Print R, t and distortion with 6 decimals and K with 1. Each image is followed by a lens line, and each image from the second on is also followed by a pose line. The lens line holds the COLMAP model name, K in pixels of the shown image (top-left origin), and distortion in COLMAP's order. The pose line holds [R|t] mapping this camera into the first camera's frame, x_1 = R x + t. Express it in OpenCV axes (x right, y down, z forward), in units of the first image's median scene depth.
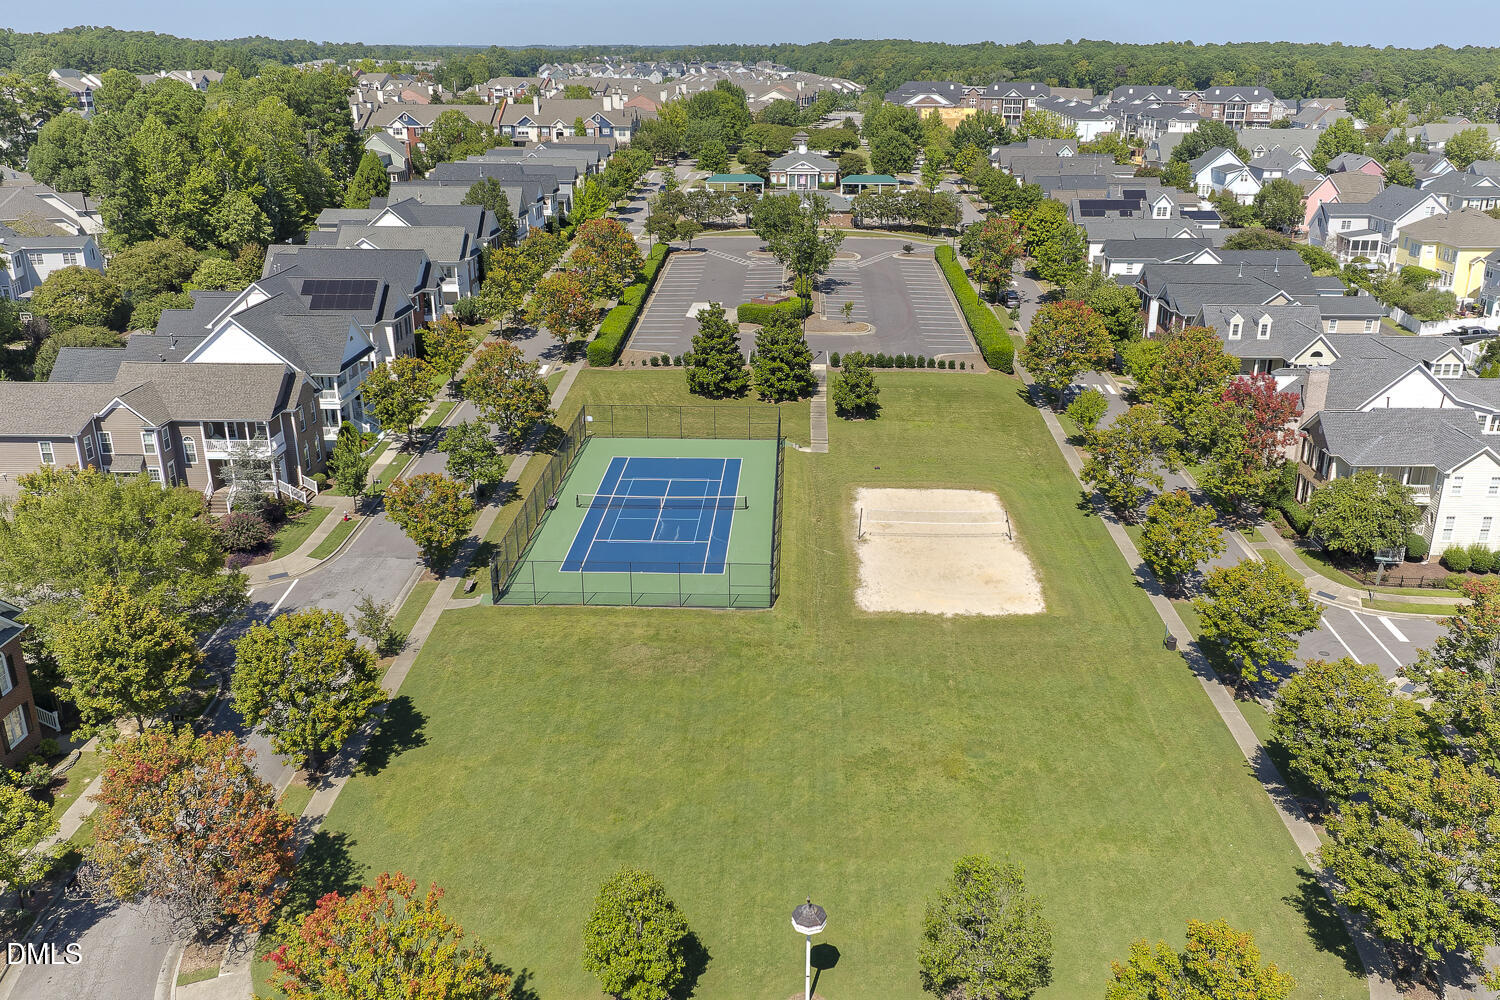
lens RADIAL K [[1274.1, 0, 750.0], [0, 1274.1, 500.0], [0, 0, 1]] dist [-0.004649, -0.002371]
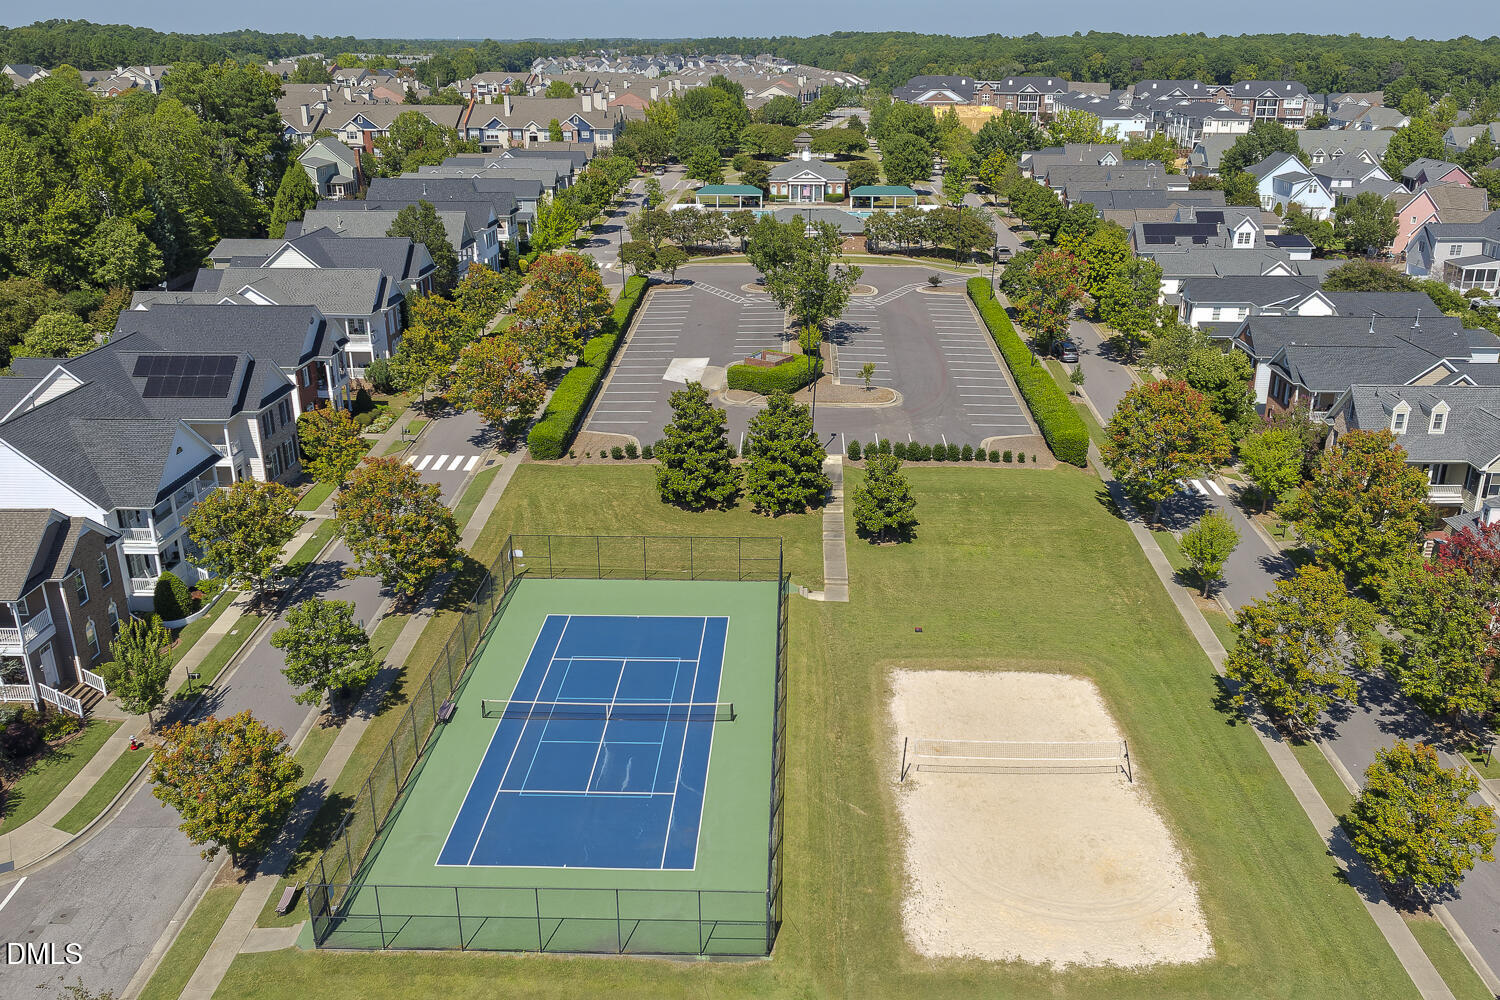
lens RADIAL K [[1274.1, 0, 750.0], [0, 1274.1, 500.0], [0, 0, 1]] dist [-0.004649, -0.002371]
pose [[0.999998, -0.002034, -0.000815, 0.003975], [0.002038, 0.999986, 0.004823, -0.063748], [0.000805, -0.004824, 0.999988, 0.180945]]
